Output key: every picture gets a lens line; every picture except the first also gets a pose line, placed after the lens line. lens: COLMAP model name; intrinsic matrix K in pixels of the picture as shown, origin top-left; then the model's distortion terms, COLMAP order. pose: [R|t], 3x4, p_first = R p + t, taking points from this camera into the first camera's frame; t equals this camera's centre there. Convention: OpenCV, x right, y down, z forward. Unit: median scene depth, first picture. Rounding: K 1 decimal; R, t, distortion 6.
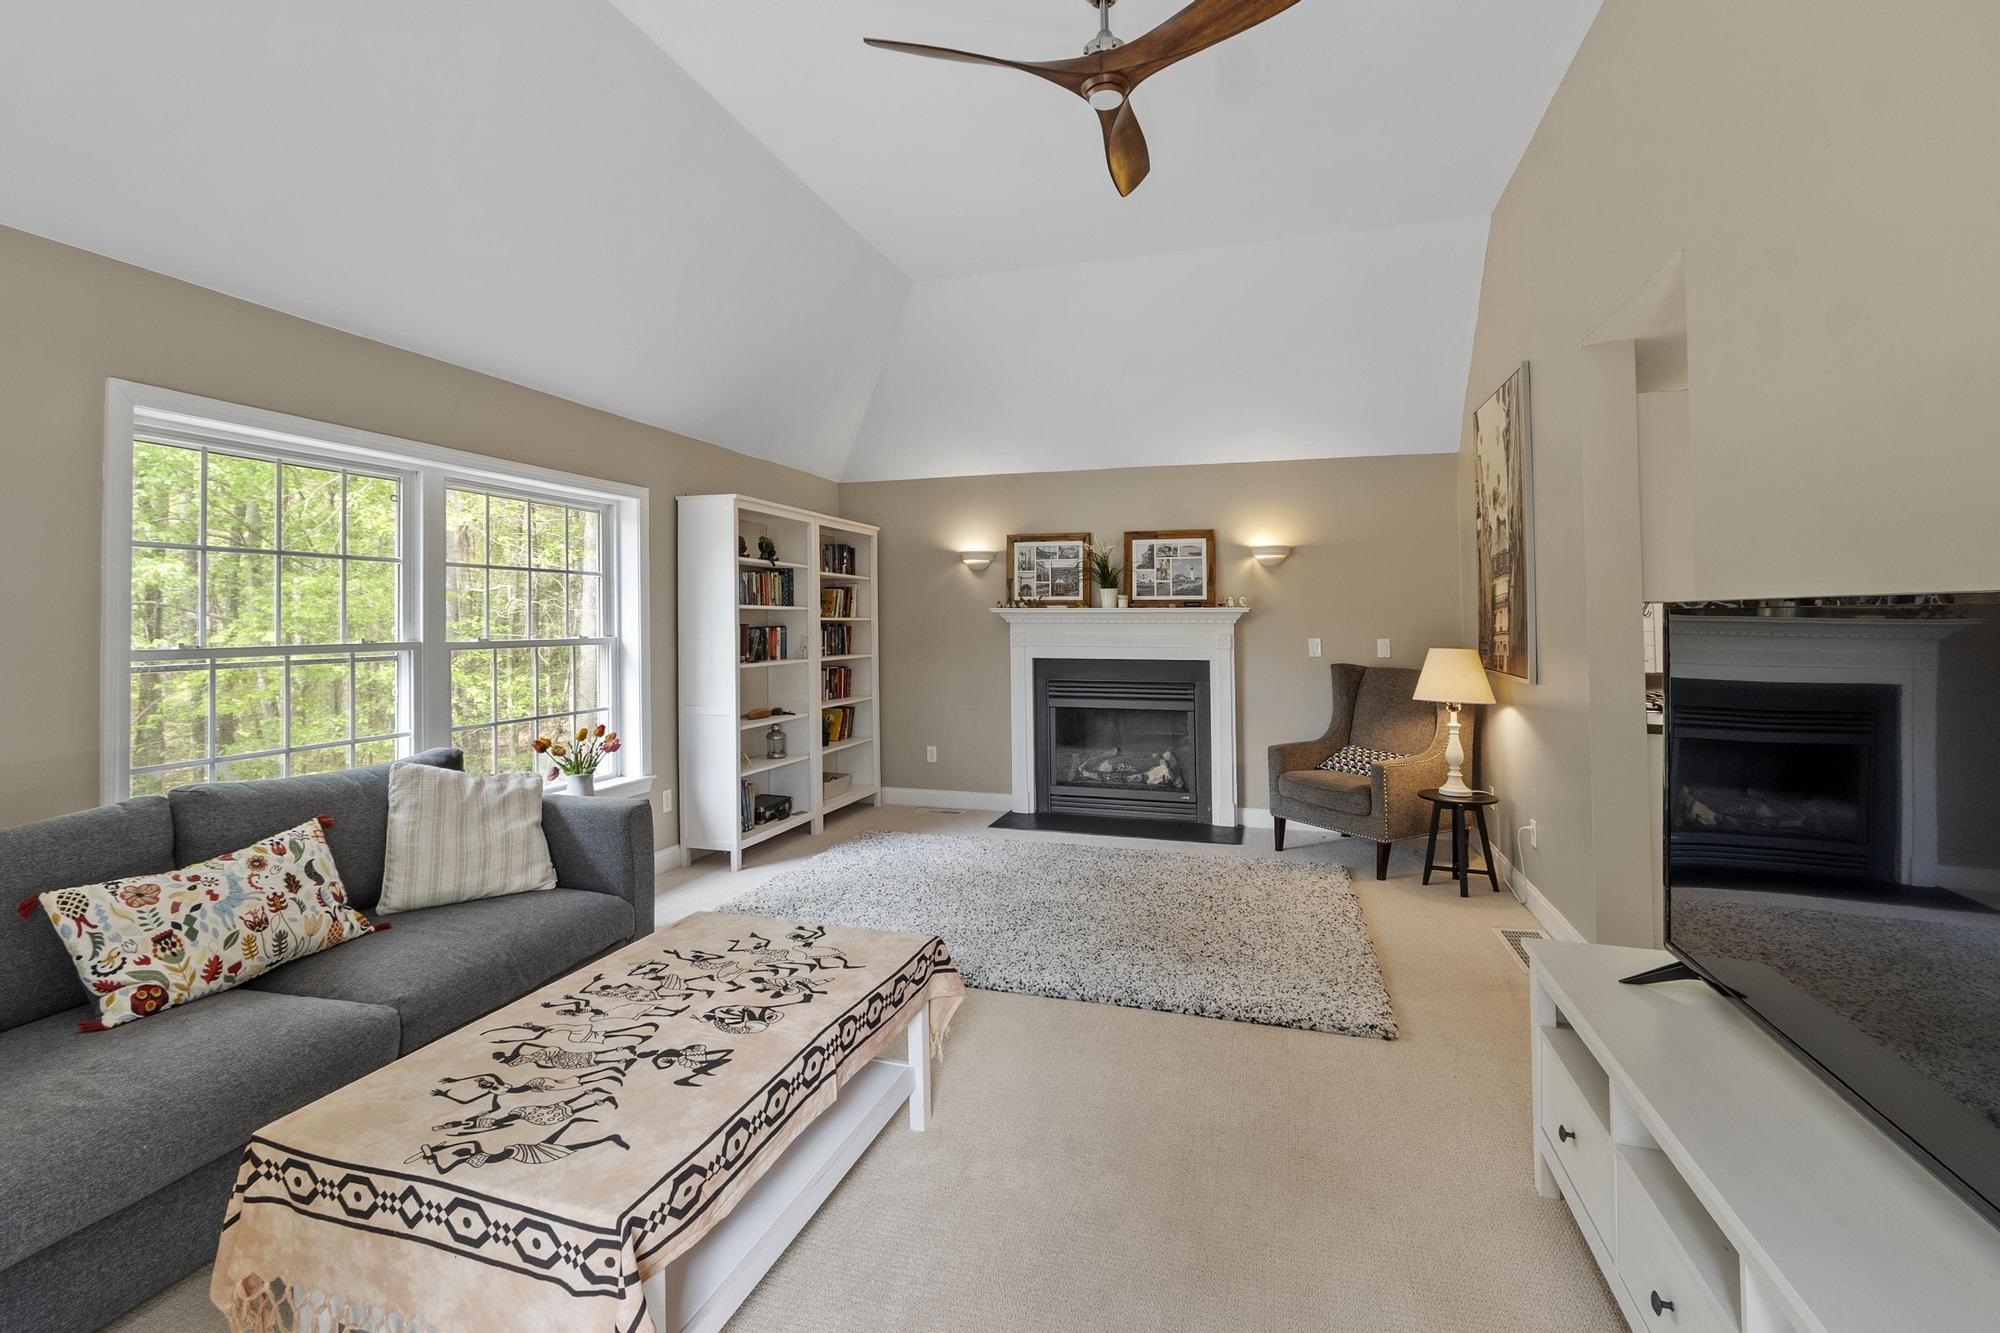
lens RADIAL K [[872.7, 0, 992.1], [0, 872.7, 624.0], [0, 0, 1]] dist [-0.000945, -0.000087]
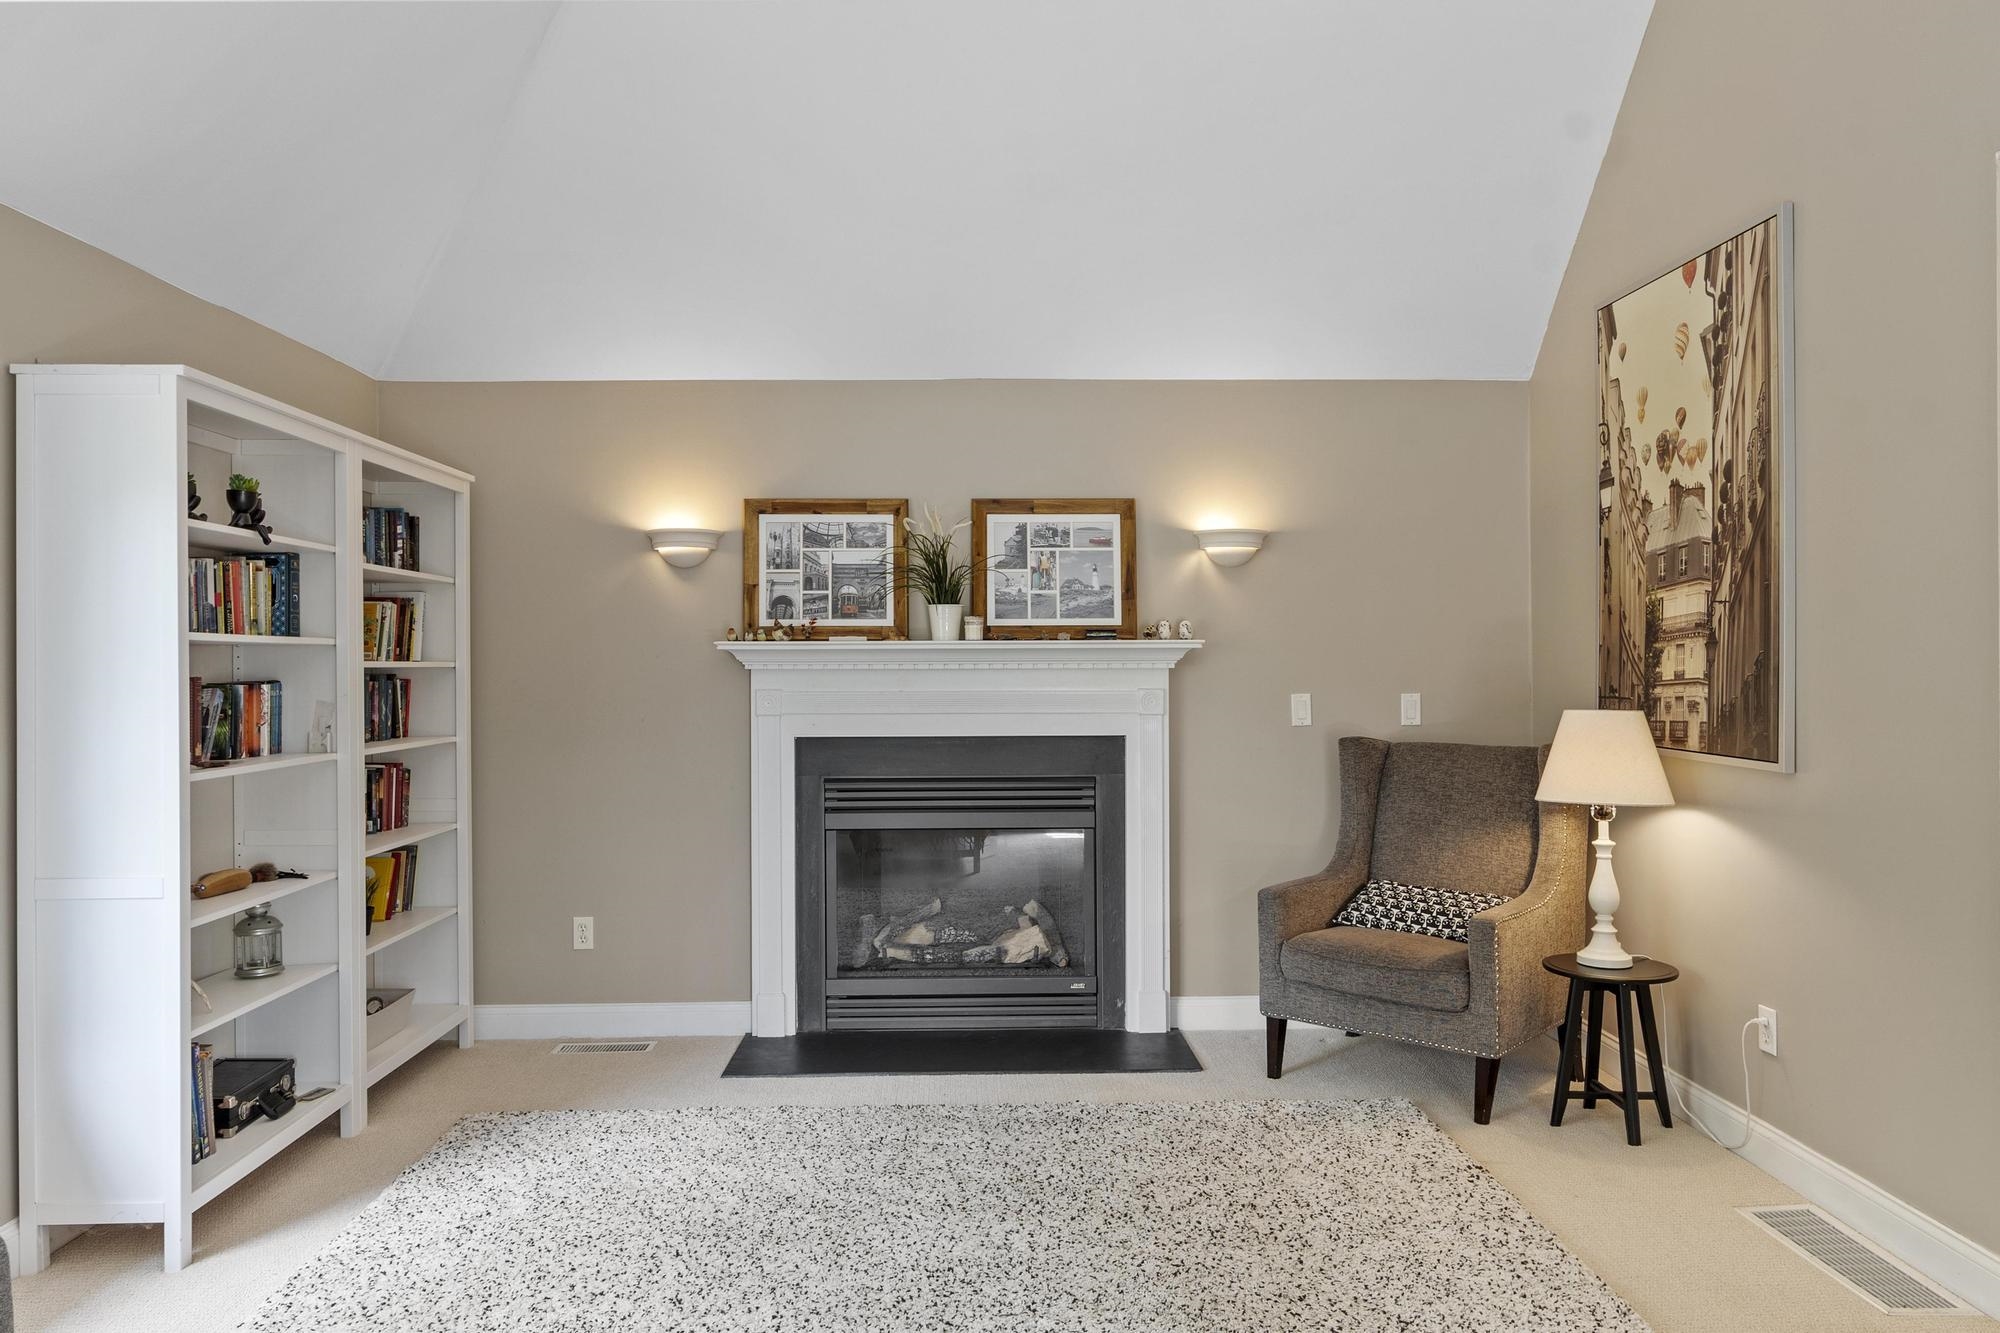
lens RADIAL K [[1374.6, 0, 994.4], [0, 1374.6, 660.0], [0, 0, 1]] dist [0.010165, -0.006361]
pose [[0.951218, -0.004975, 0.308481, -0.105207], [0.006942, 0.999962, -0.005280, -0.002201], [-0.308443, 0.007163, 0.951216, 0.209248]]
